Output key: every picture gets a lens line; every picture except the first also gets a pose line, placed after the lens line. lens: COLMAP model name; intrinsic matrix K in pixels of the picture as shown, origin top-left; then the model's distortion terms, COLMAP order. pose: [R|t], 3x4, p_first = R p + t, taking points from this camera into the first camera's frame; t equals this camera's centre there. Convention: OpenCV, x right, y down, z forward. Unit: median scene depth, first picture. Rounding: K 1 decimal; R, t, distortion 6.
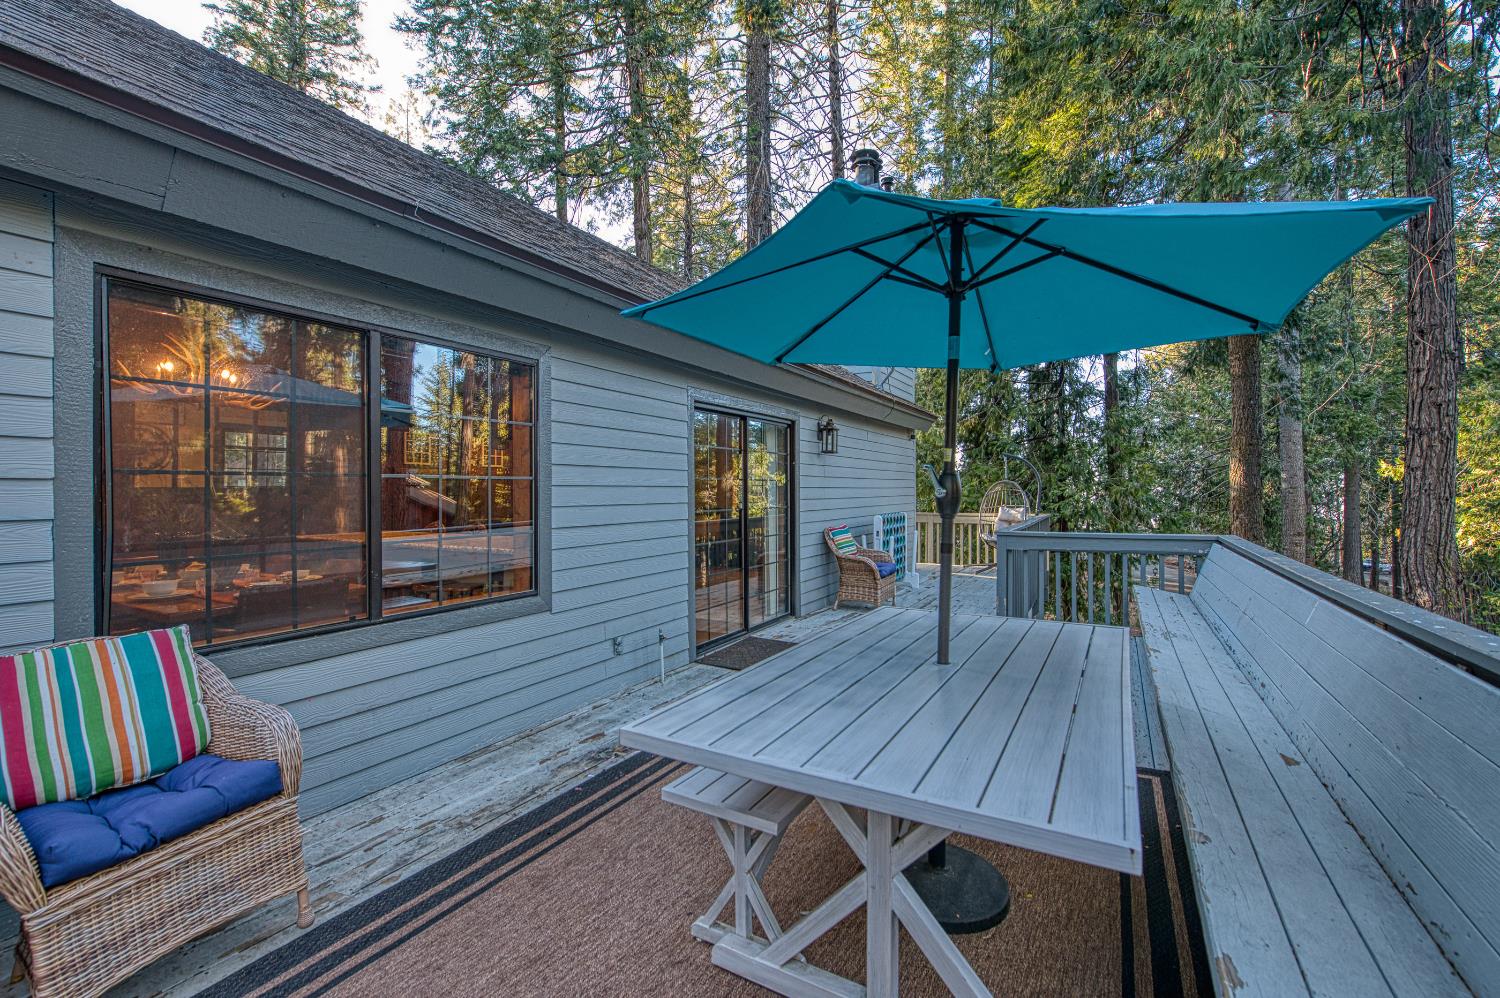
lens RADIAL K [[617.9, 0, 749.8], [0, 617.9, 496.4], [0, 0, 1]] dist [-0.019975, -0.000398]
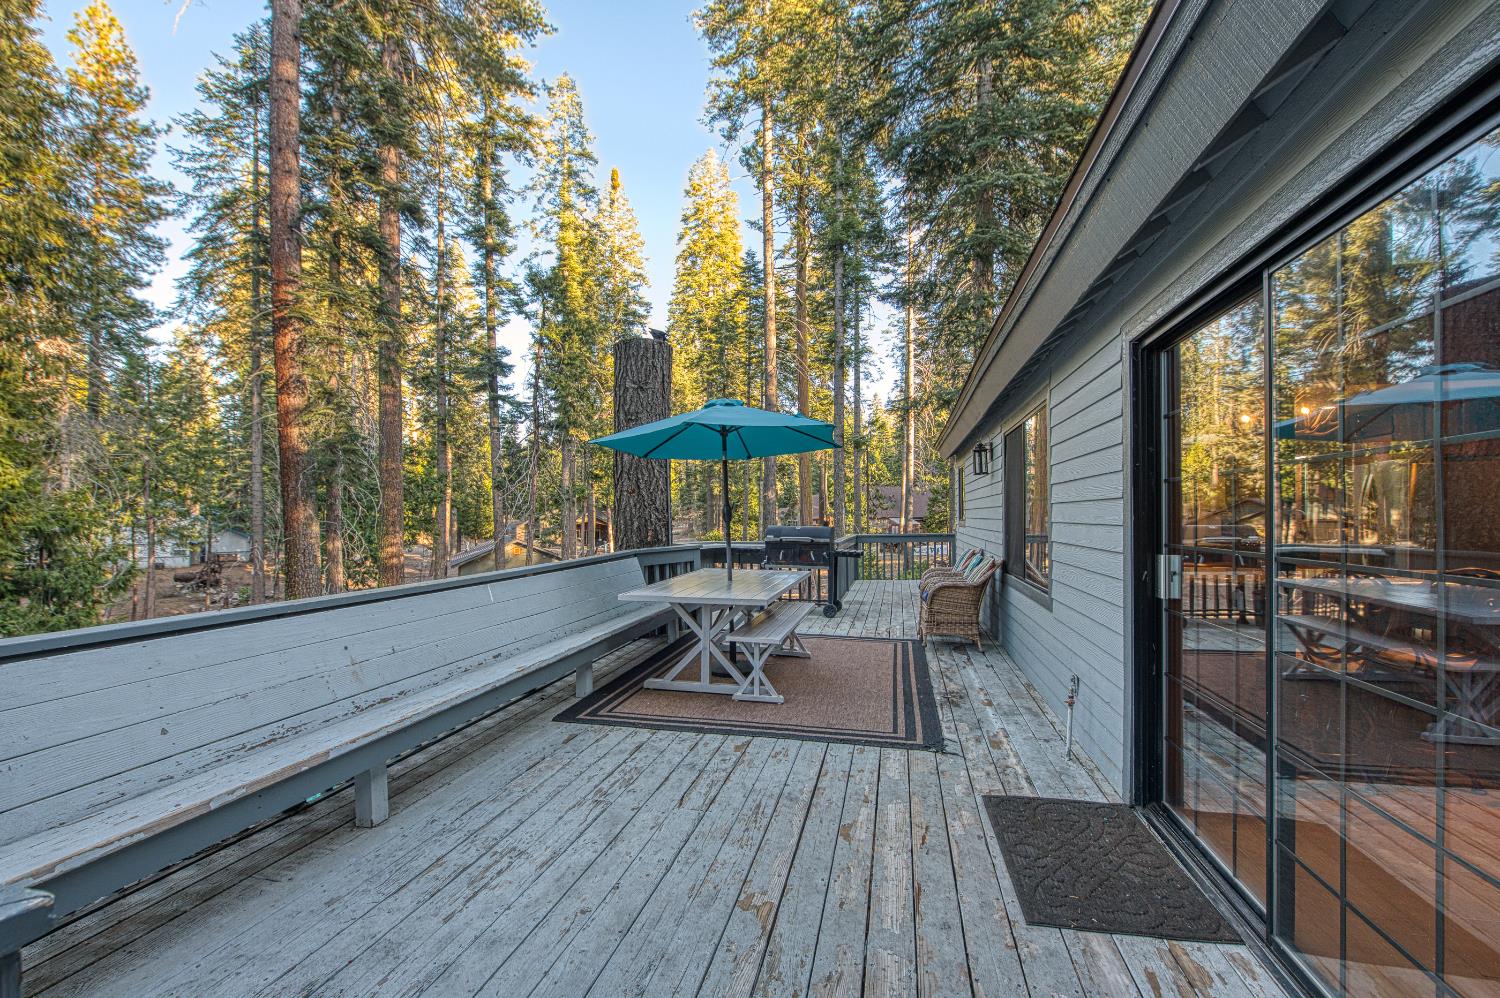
lens RADIAL K [[617.9, 0, 749.8], [0, 617.9, 505.4], [0, 0, 1]] dist [-0.019975, -0.000398]
pose [[-0.957870, -0.003799, -0.287178, 0.675117], [-0.001741, 0.999971, -0.007420, -0.010512], [0.287198, -0.006608, -0.957849, 2.381392]]
